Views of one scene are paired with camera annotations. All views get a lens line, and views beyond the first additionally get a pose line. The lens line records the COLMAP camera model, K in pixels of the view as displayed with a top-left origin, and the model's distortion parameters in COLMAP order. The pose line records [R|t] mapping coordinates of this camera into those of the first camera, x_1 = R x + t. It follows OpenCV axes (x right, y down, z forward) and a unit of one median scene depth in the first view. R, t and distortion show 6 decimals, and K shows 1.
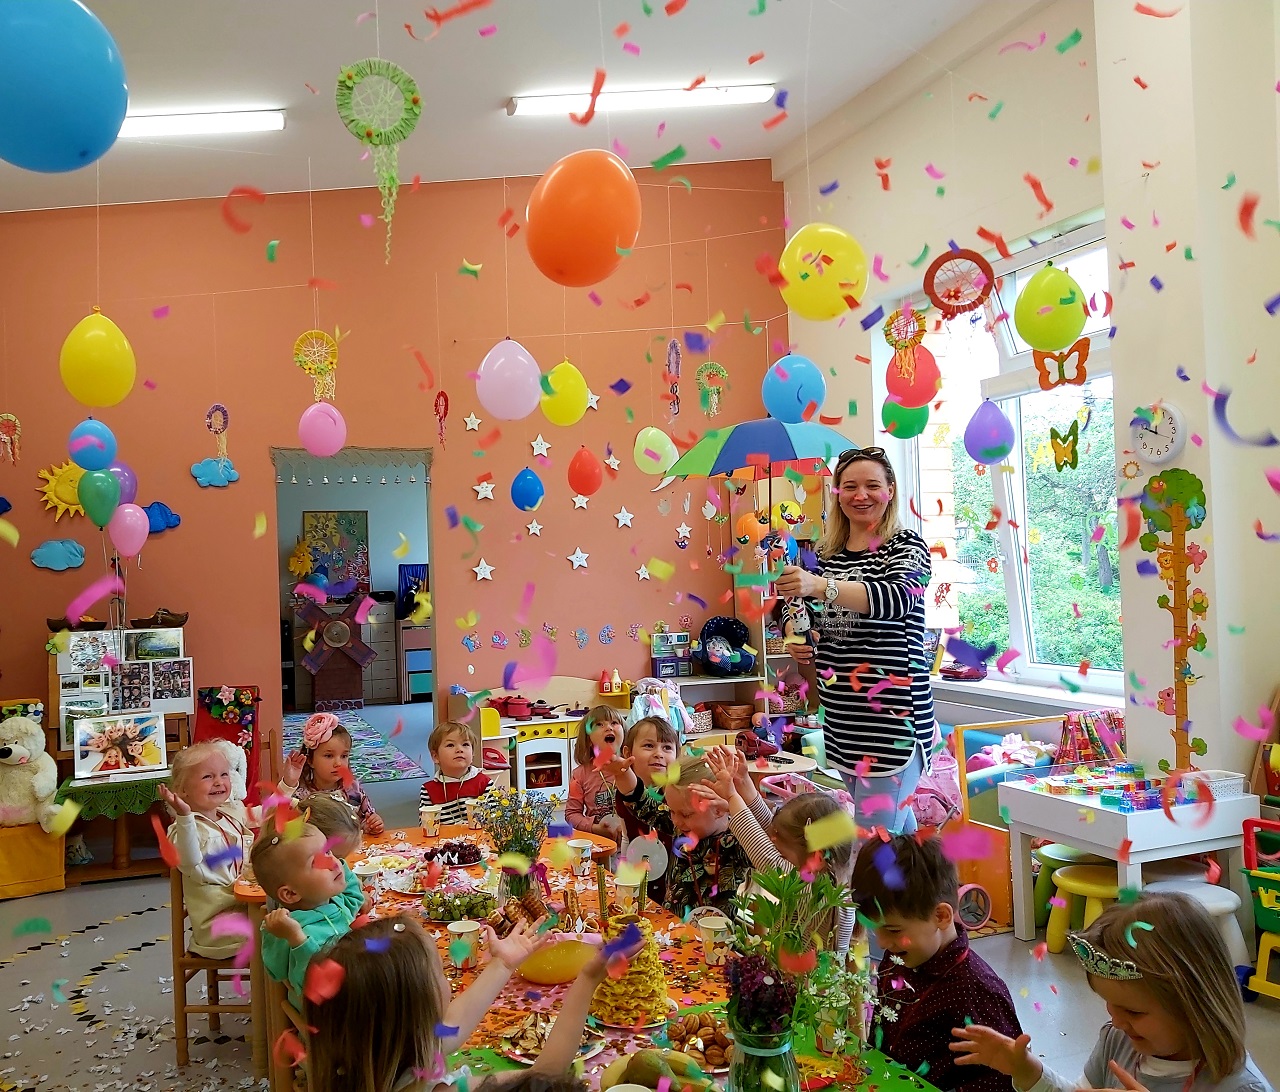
lens RADIAL K [[1078.0, 0, 639.4], [0, 1078.0, 546.9], [0, 0, 1]] dist [0.012811, 0.006234]
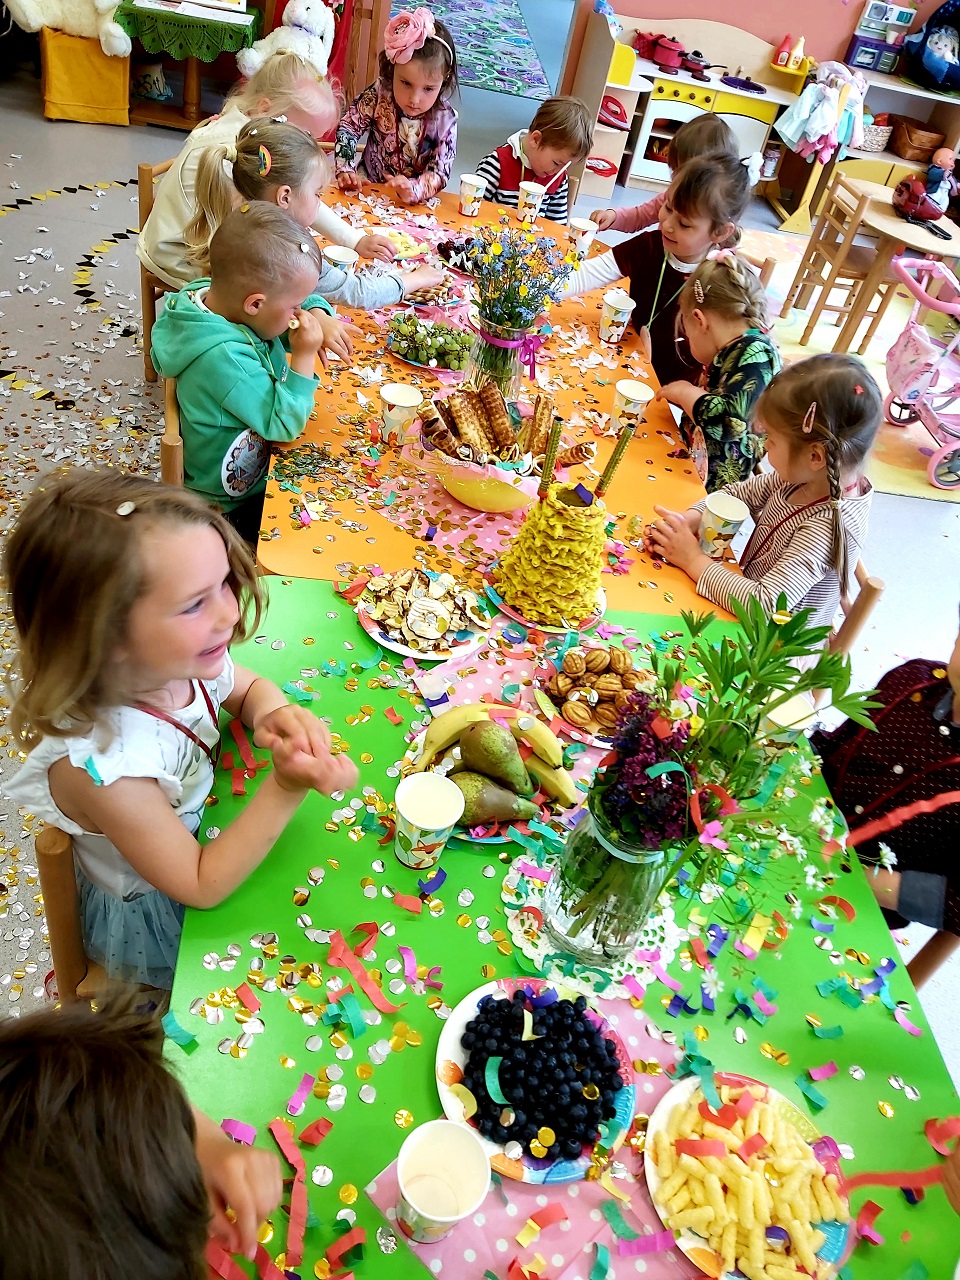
lens RADIAL K [[981.5, 0, 479.6], [0, 981.5, 641.0], [0, 0, 1]] dist [-0.013014, -0.008363]
pose [[0.915759, 0.386858, -0.108286, 0.012499], [-0.219501, 0.707599, 0.671657, -0.003631], [0.336458, -0.591307, 0.732906, 0.146385]]
